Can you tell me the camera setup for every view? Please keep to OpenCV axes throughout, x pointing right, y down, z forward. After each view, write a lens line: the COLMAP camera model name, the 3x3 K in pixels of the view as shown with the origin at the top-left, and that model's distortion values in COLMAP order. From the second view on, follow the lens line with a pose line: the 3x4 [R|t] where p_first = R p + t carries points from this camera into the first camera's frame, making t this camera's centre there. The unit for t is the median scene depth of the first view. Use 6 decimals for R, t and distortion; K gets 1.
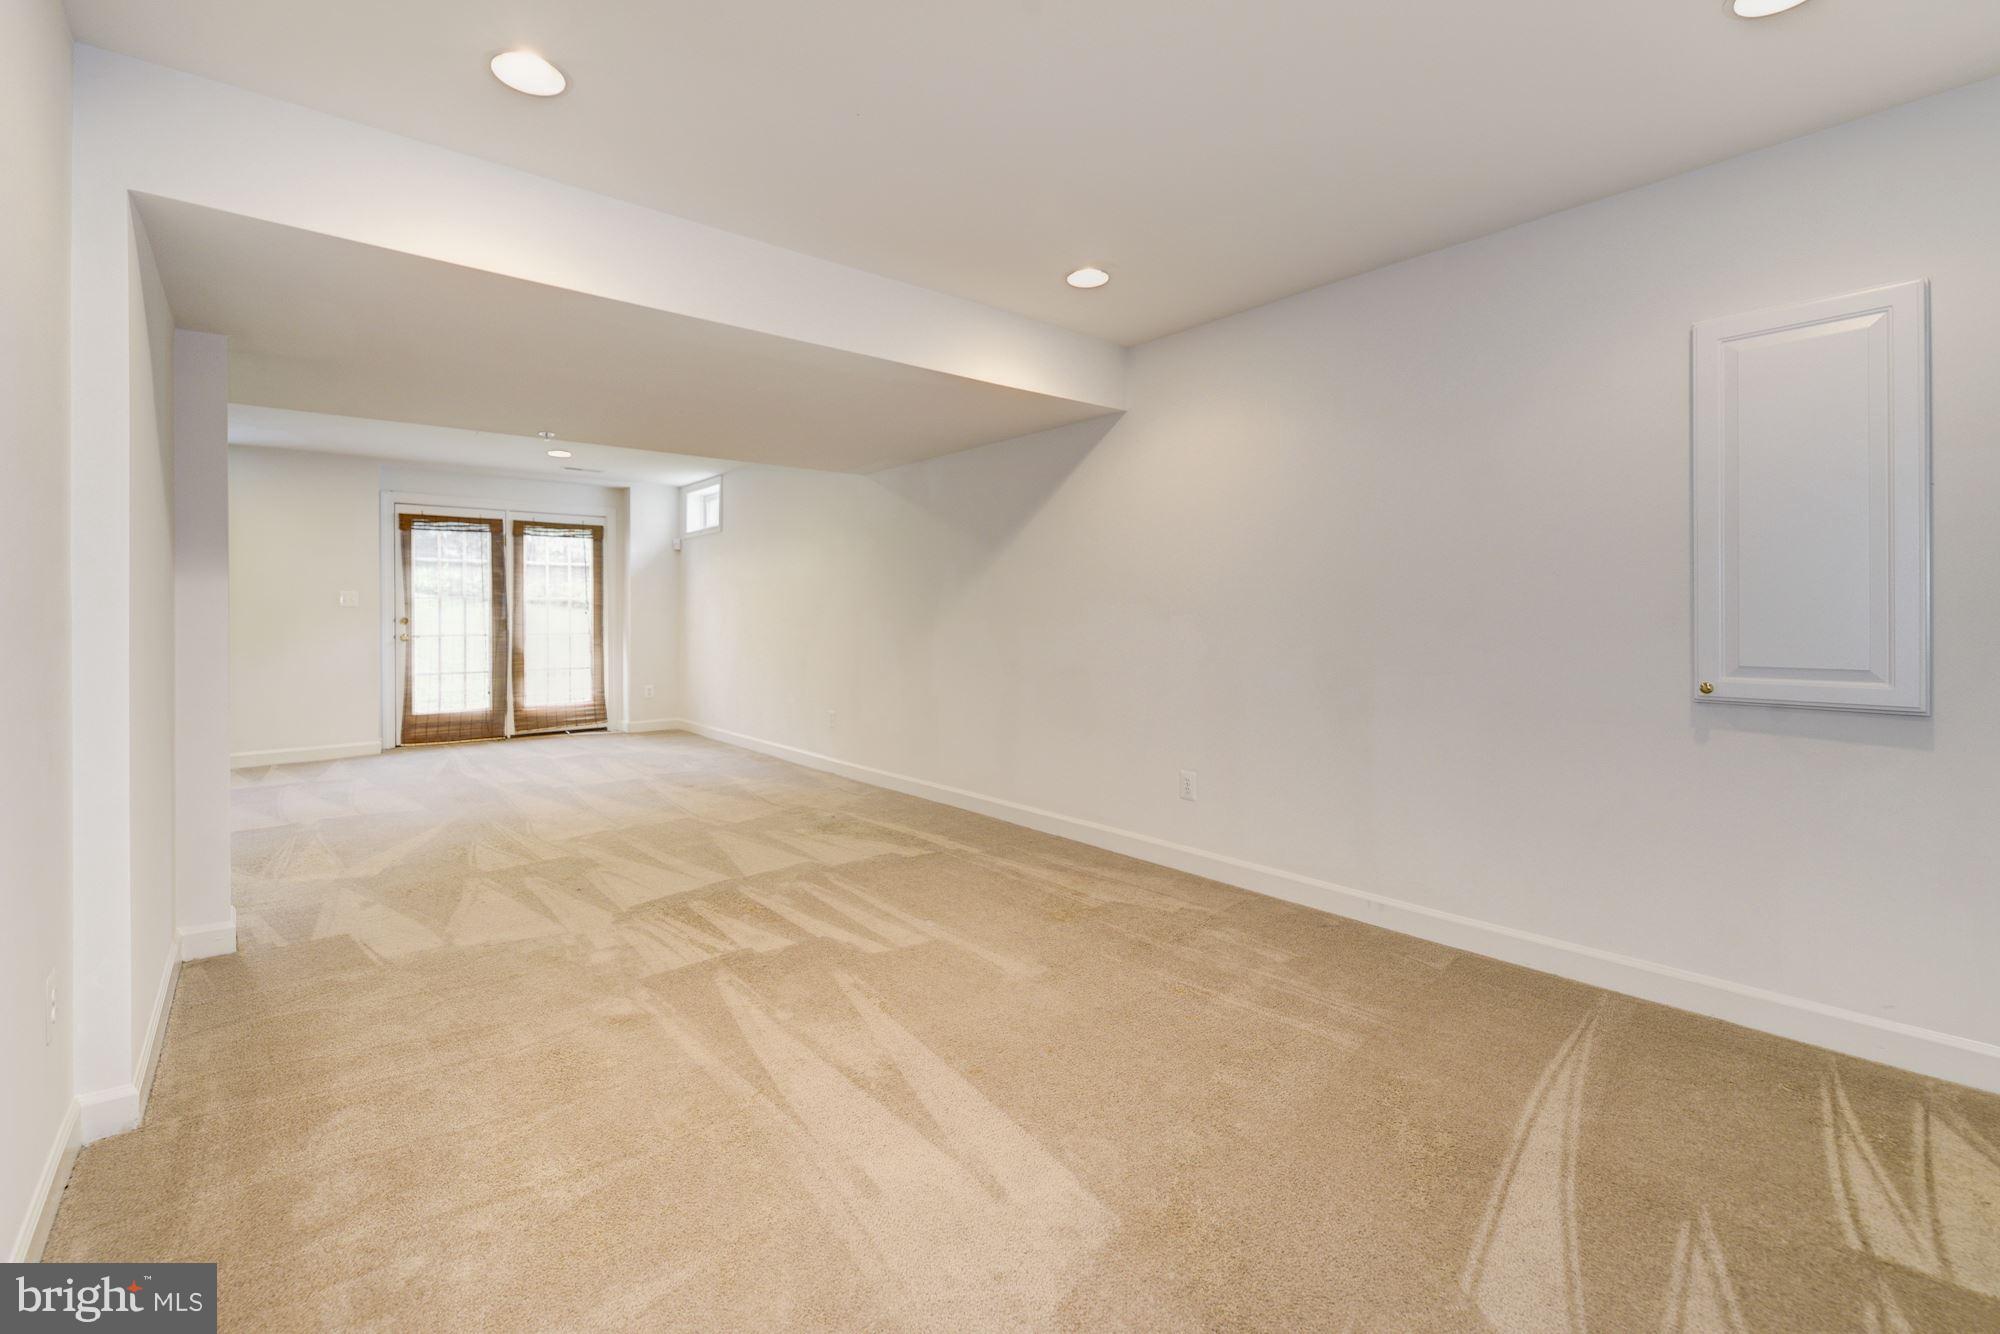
lens RADIAL K [[888.0, 0, 995.4], [0, 888.0, 623.6], [0, 0, 1]] dist [0.000224, -0.000449]
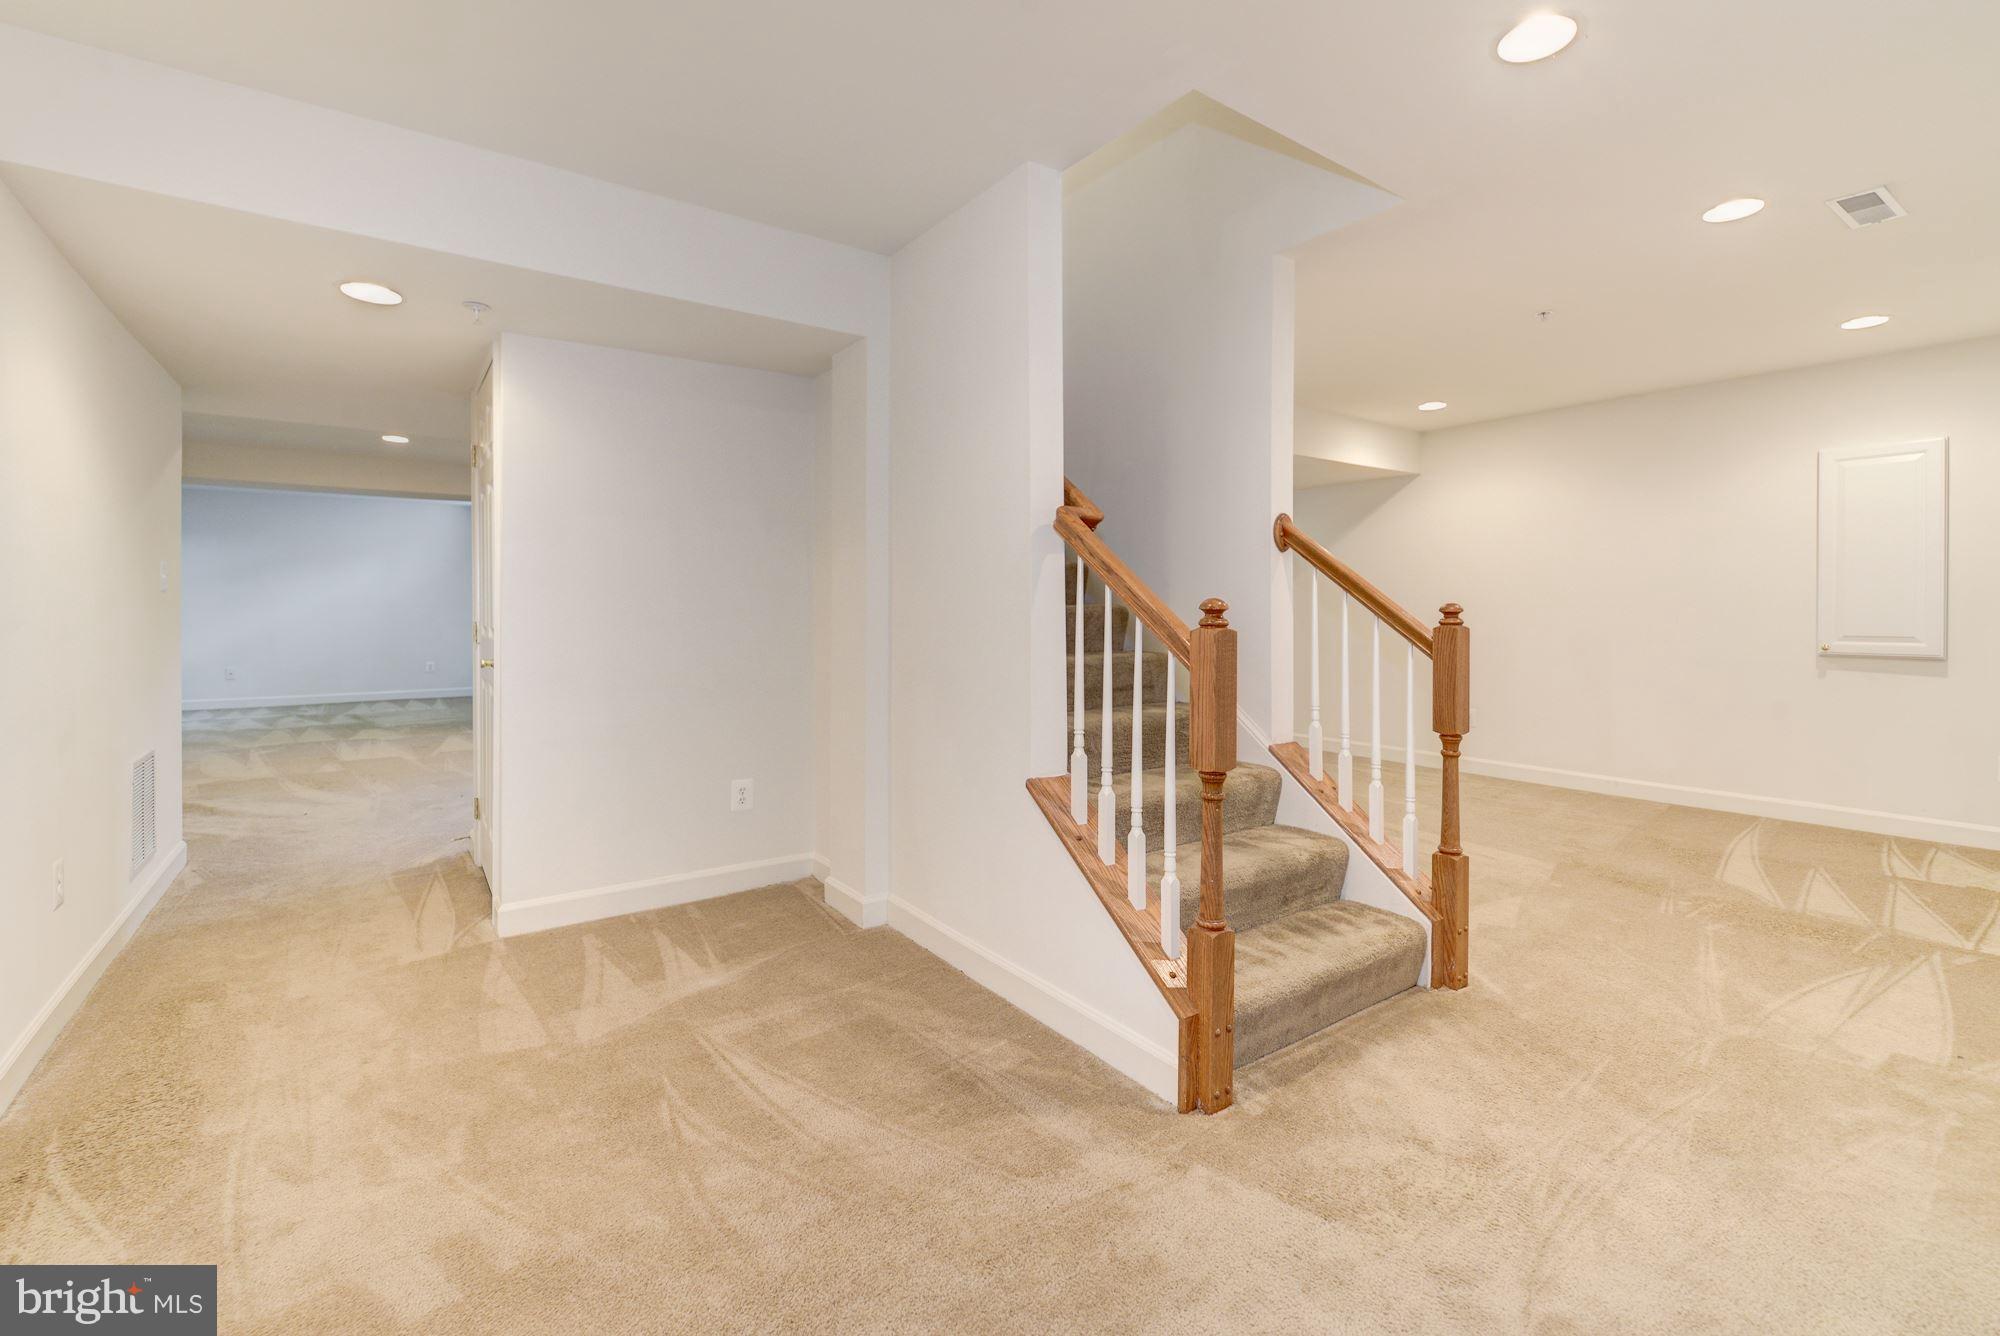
lens RADIAL K [[888.0, 0, 995.4], [0, 888.0, 624.6], [0, 0, 1]] dist [0.000224, -0.000449]
pose [[0.996716, -0.001152, -0.080964, -0.868400], [0.001999, 0.999944, 0.010380, 0.001522], [0.080948, -0.010508, 0.996663, -1.104828]]
